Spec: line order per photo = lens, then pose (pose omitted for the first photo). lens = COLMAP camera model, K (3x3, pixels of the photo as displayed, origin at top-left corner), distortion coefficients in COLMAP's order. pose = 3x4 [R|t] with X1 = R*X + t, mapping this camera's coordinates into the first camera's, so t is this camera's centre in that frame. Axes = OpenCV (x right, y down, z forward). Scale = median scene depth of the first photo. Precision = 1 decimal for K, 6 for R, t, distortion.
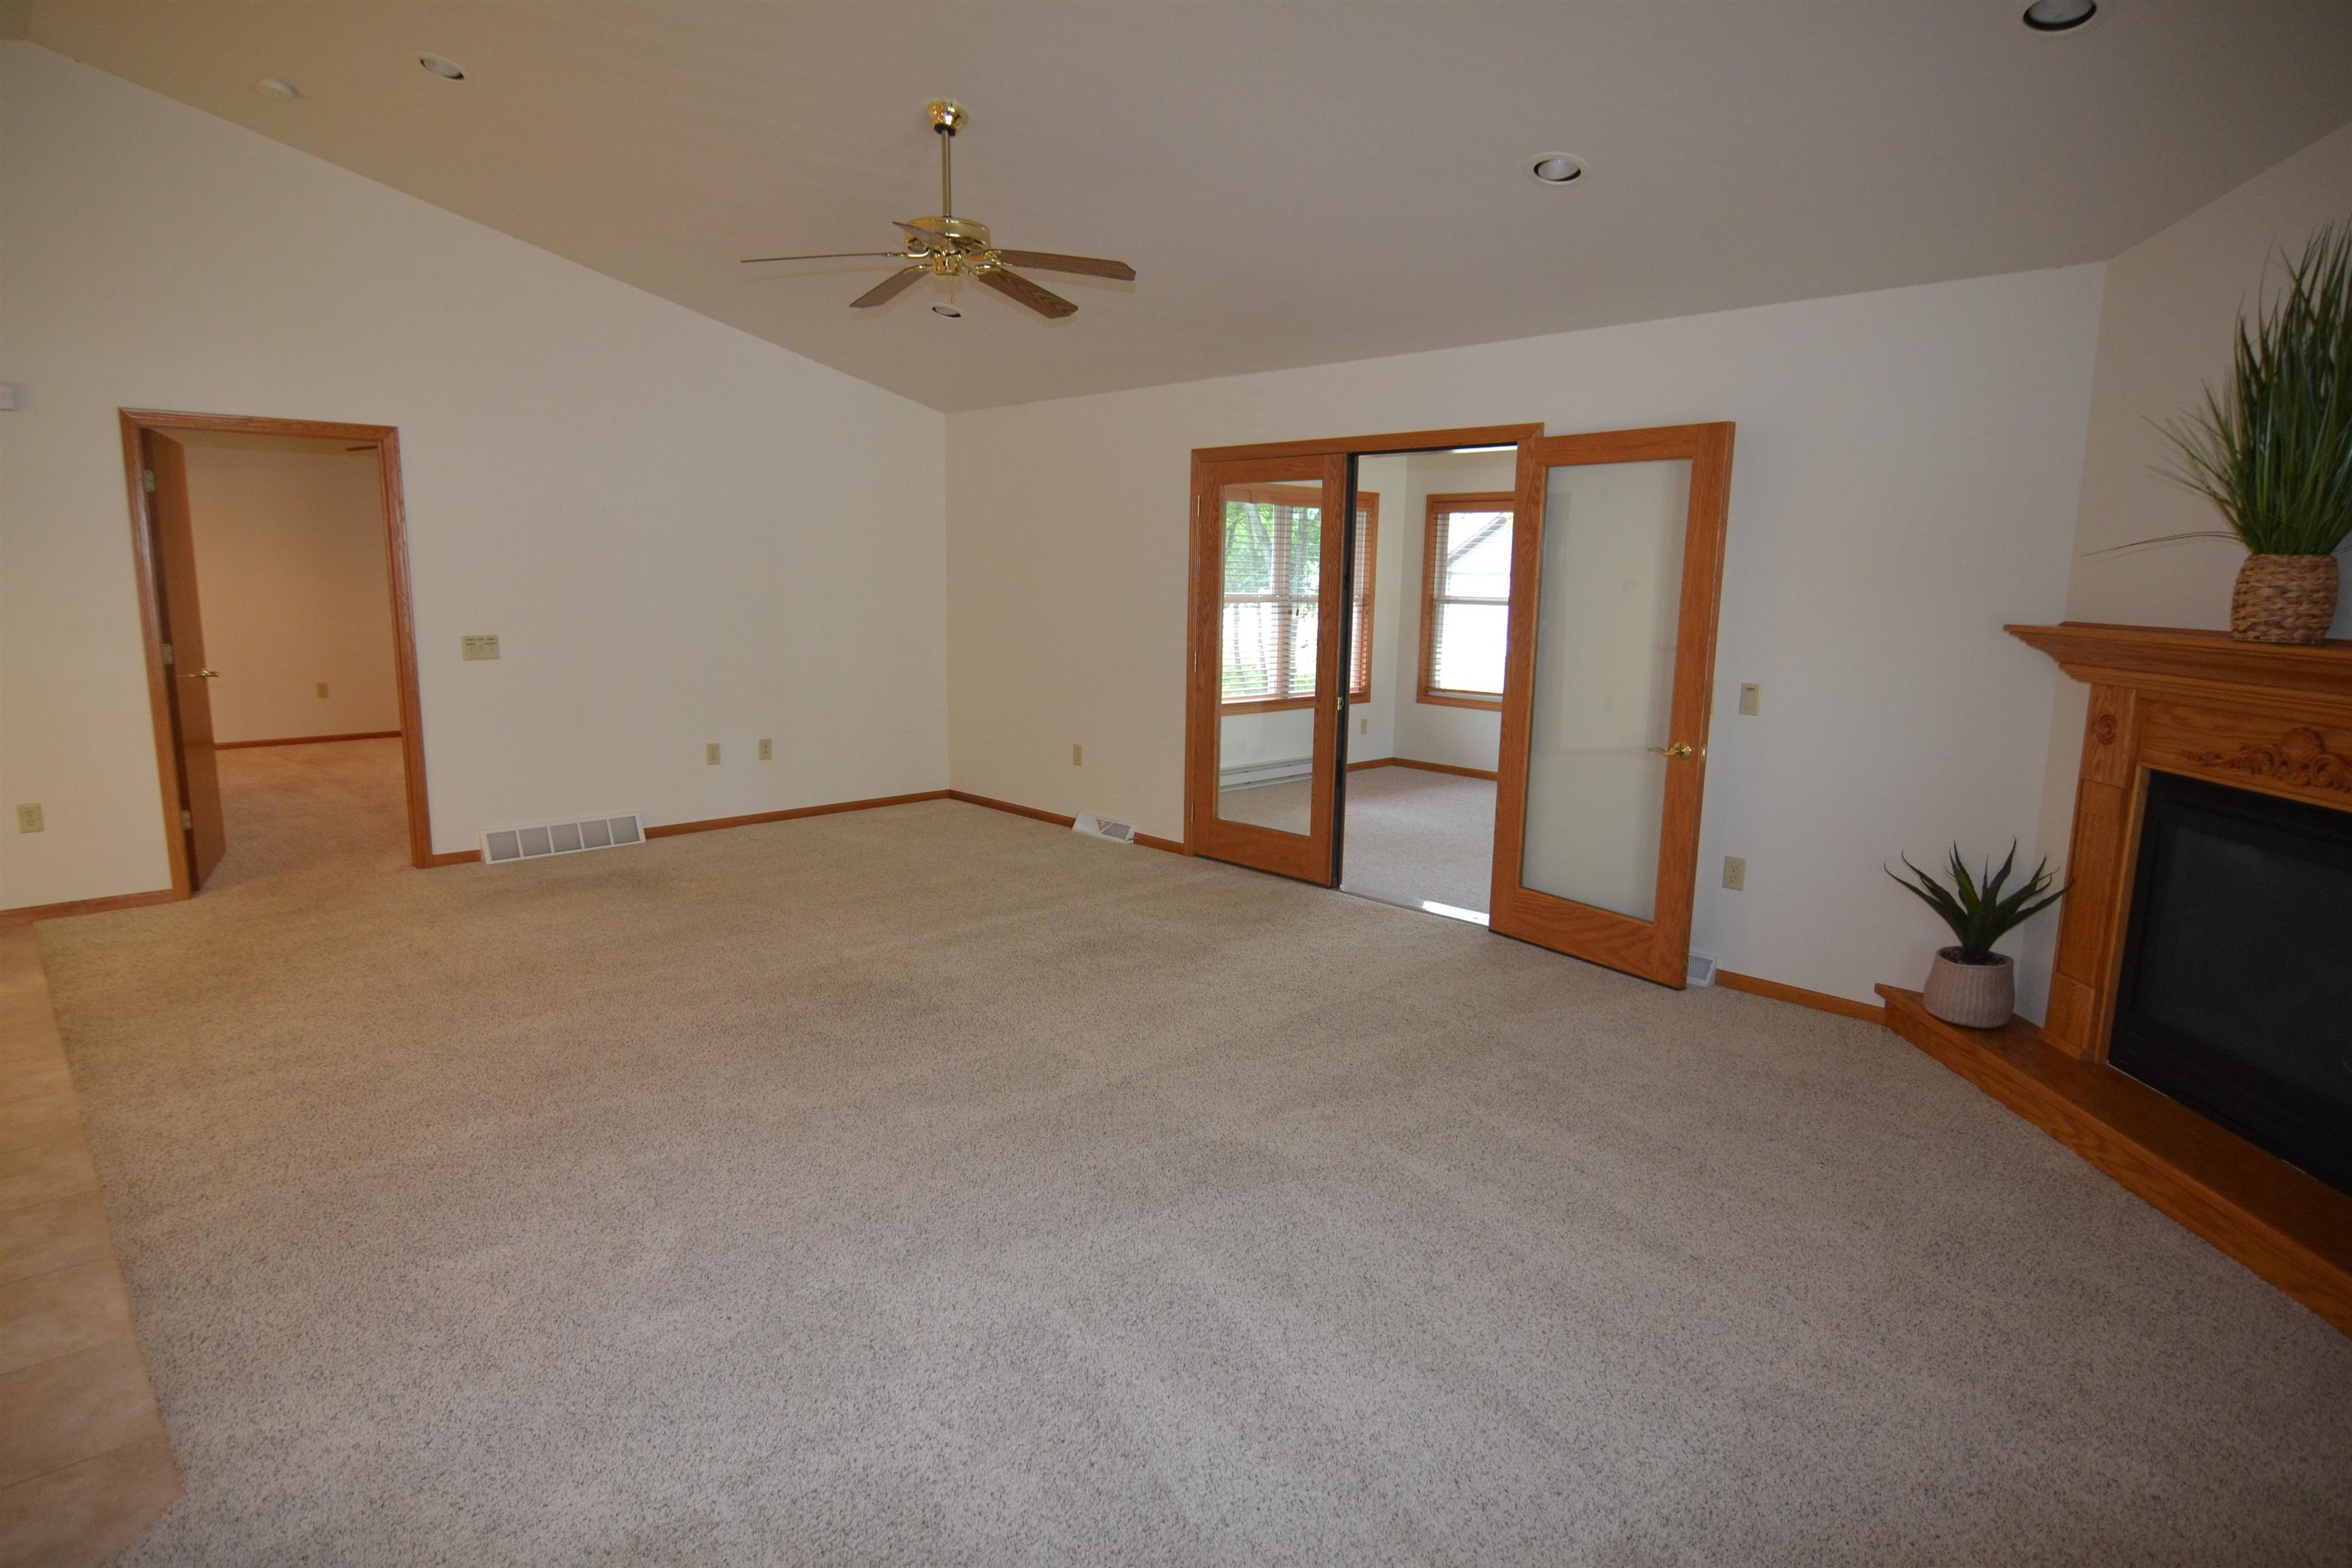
lens RADIAL K [[1275.2, 0, 1165.5], [0, 1275.2, 775.4], [0, 0, 1]] dist [-0.015201, -0.007621]
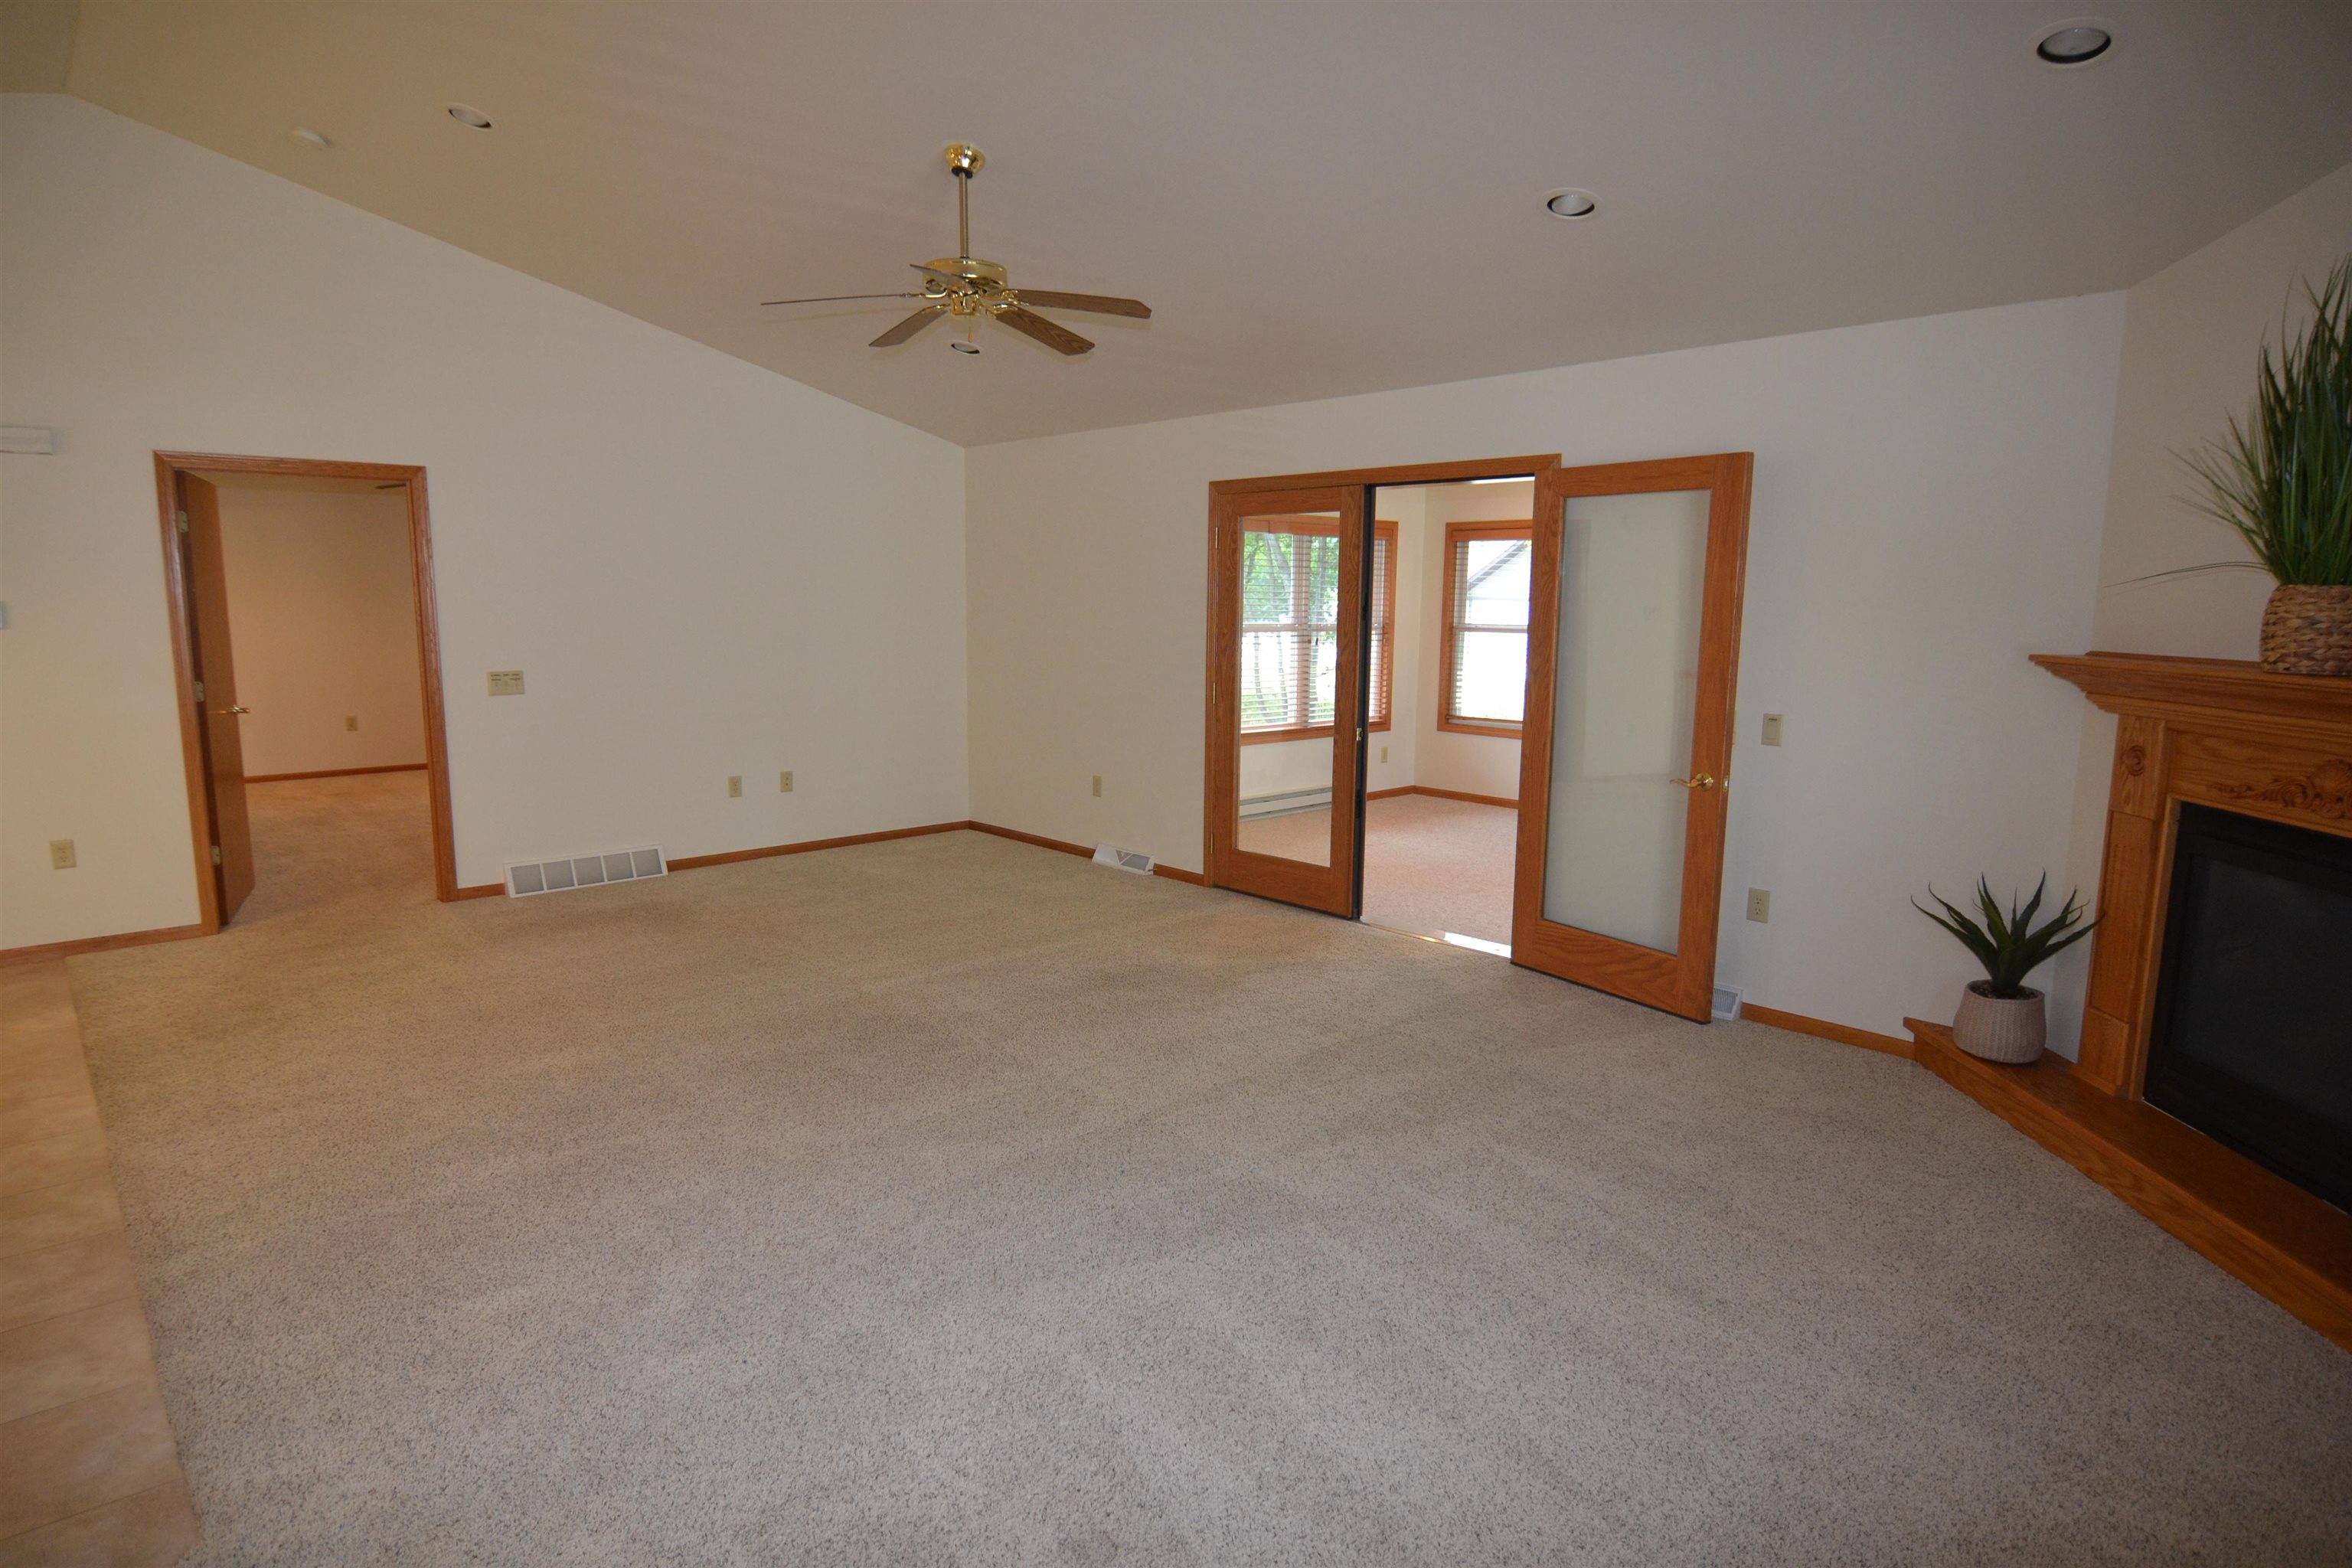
lens RADIAL K [[1275.2, 0, 1165.0], [0, 1275.2, 775.5], [0, 0, 1]] dist [-0.015201, -0.007621]
pose [[0.999834, -0.004205, -0.017717, 0.003910], [0.003856, 0.999799, -0.019660, -0.008236], [0.017796, 0.019589, 0.999650, 0.000588]]
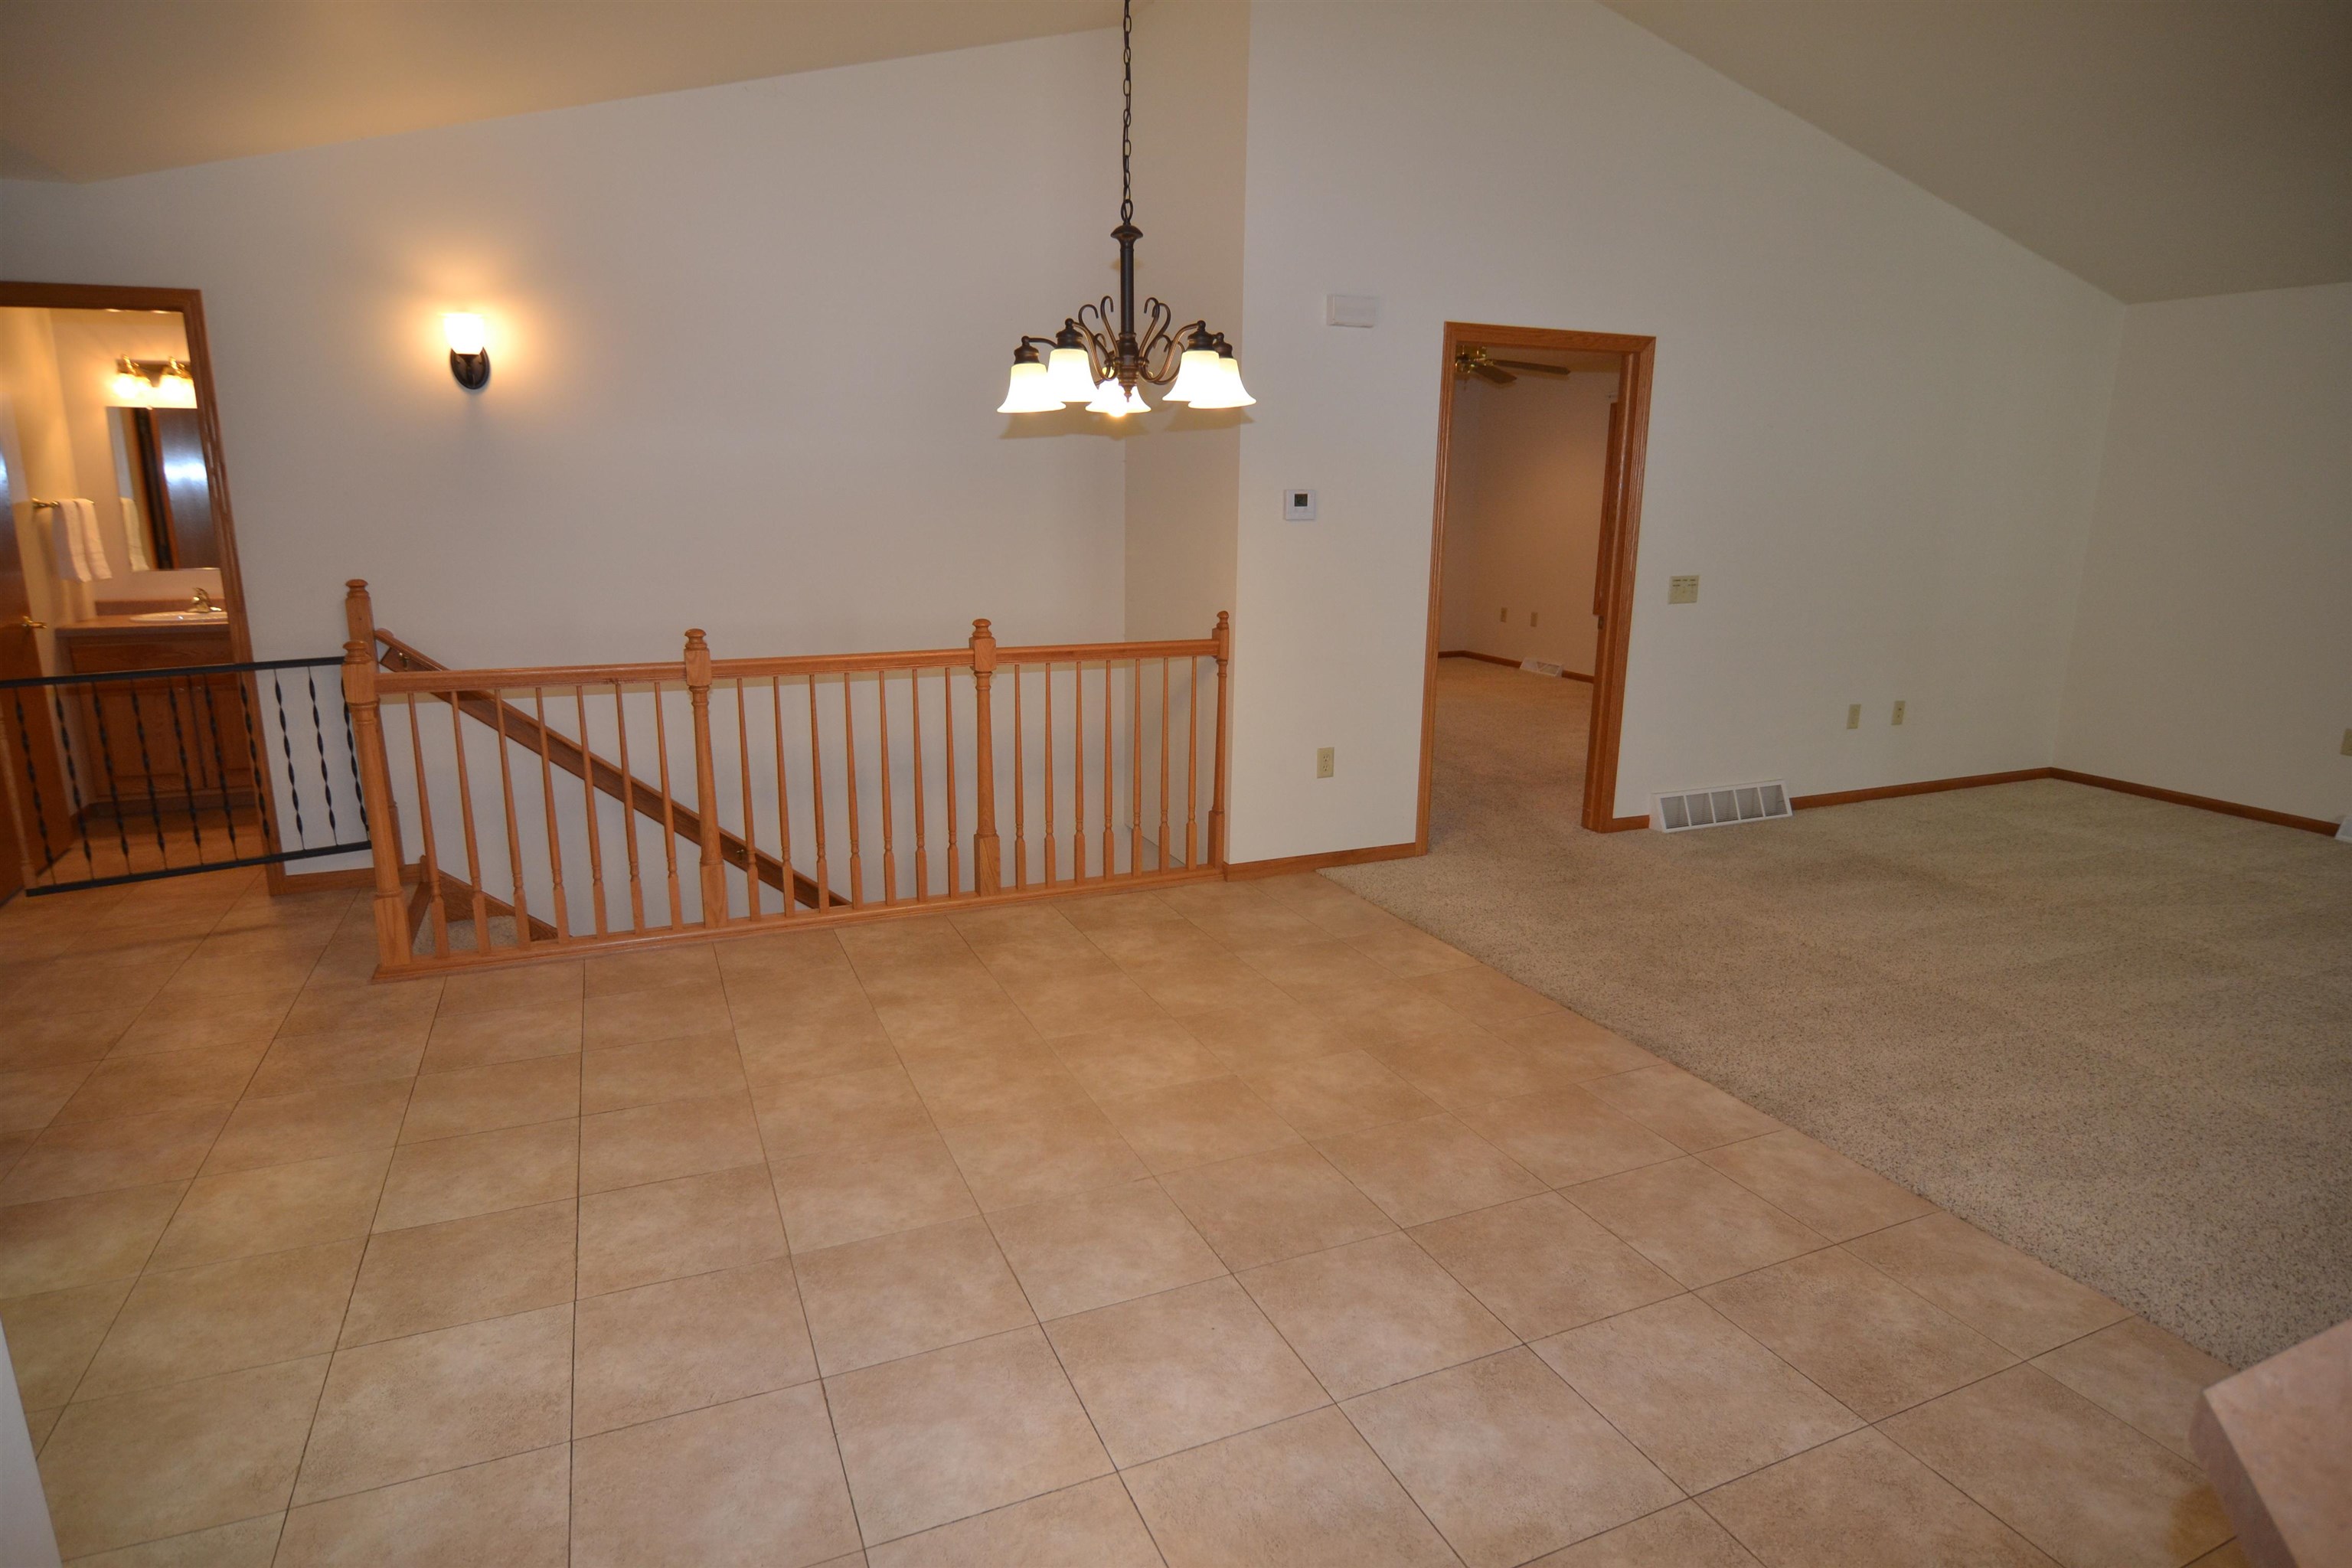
lens RADIAL K [[1275.2, 0, 1158.4], [0, 1275.2, 789.5], [0, 0, 1]] dist [-0.015201, -0.007621]
pose [[0.943550, 0.074421, -0.322762, -0.936151], [-0.050656, 0.995391, 0.081426, -0.024724], [0.327334, -0.060480, 0.942971, 0.055710]]
